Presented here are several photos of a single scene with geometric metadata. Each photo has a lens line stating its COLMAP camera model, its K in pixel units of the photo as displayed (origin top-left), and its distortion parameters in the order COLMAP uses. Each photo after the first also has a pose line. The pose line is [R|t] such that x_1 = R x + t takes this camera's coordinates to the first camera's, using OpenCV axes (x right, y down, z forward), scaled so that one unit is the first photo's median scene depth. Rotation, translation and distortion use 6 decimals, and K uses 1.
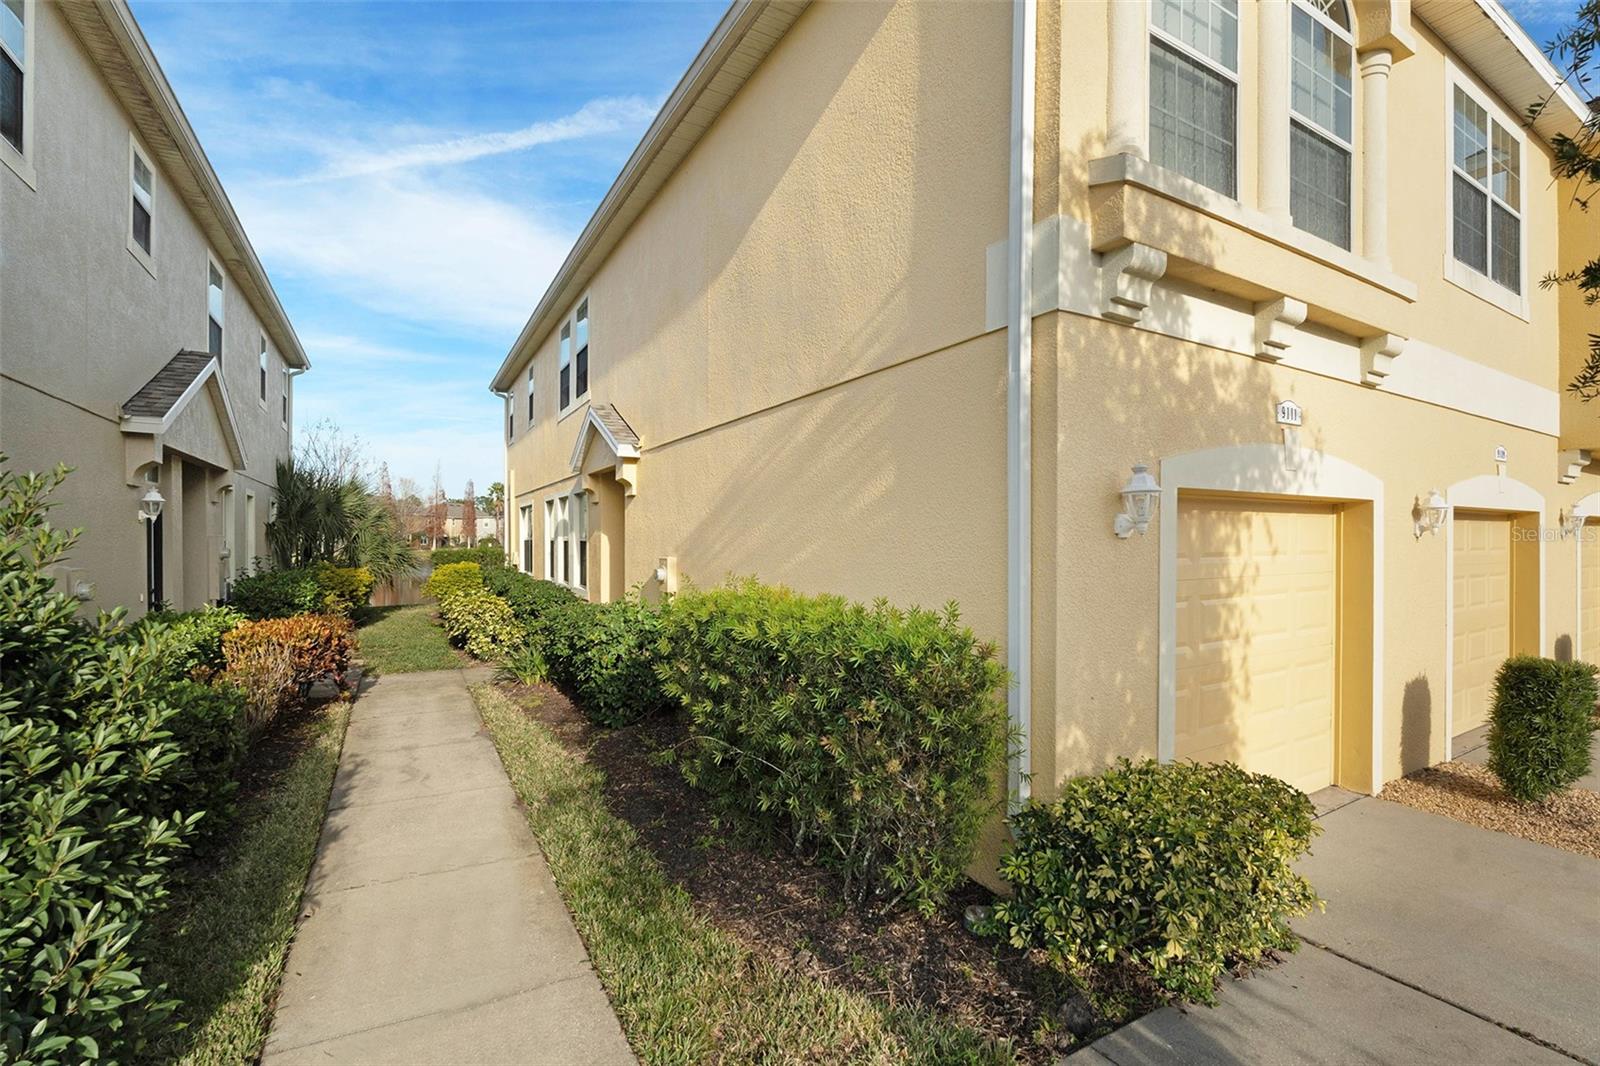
lens RADIAL K [[730.3, 0, 803.9], [0, 730.3, 545.9], [0, 0, 1]] dist [-0.046722, 0.006344]
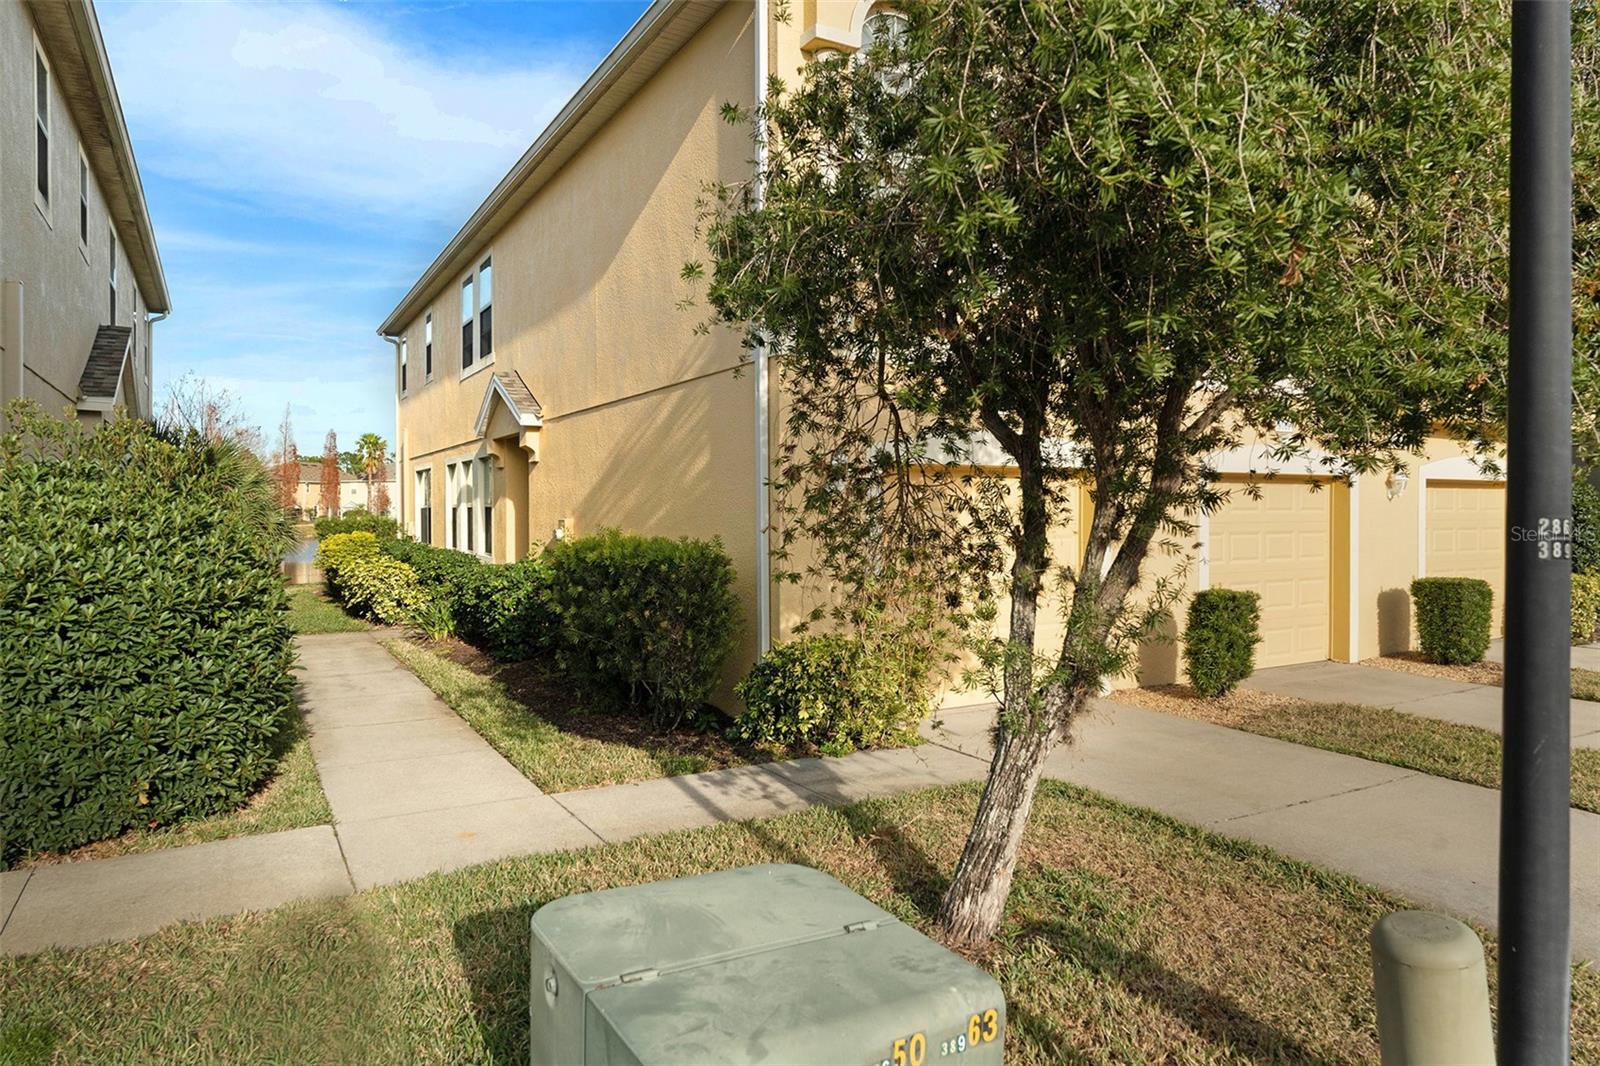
lens RADIAL K [[1014.9, 0, 801.1], [0, 1014.9, 519.7], [0, 0, 1]] dist [0.000736, 0.000046]
pose [[0.999989, -0.003039, 0.003584, 0.104995], [0.003039, 0.999995, -0.000024, 0.010946], [-0.003583, 0.000035, 0.999994, -0.342505]]
